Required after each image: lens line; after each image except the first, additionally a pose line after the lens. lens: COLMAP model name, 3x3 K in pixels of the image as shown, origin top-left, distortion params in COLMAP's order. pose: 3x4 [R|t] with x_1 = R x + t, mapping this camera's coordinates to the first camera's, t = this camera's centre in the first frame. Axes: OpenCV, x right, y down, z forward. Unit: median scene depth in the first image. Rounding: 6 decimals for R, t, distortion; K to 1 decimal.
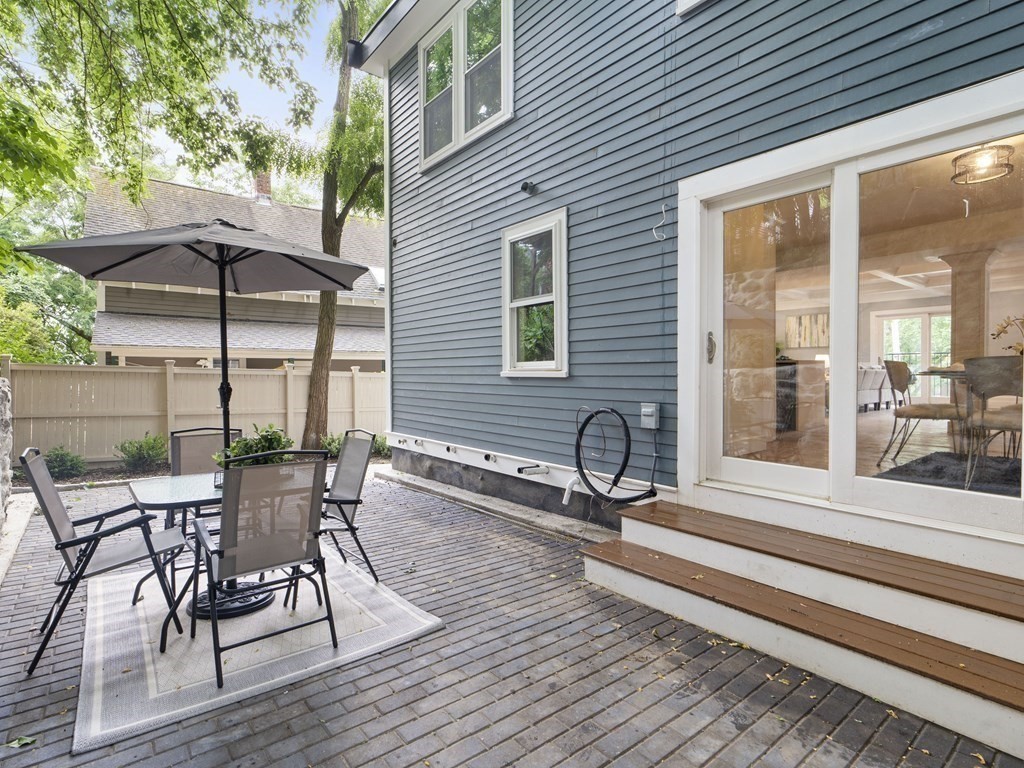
lens RADIAL K [[520.7, 0, 517.3], [0, 520.7, 379.4], [0, 0, 1]] dist [-0.004881, 0.001028]
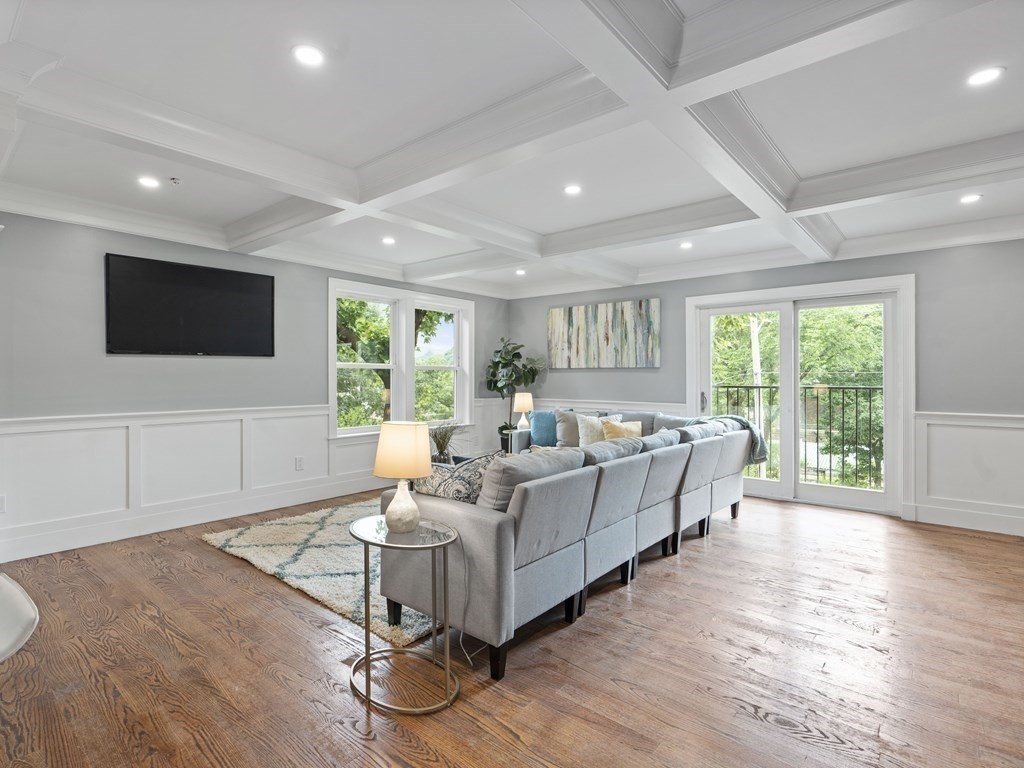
lens RADIAL K [[520.7, 0, 510.7], [0, 520.7, 376.3], [0, 0, 1]] dist [-0.004881, 0.001028]
pose [[0.983090, 0.015487, 0.182468, 0.401043], [-0.010565, 0.999554, -0.027915, -0.039420], [-0.182819, 0.025515, 0.982815, 0.517286]]
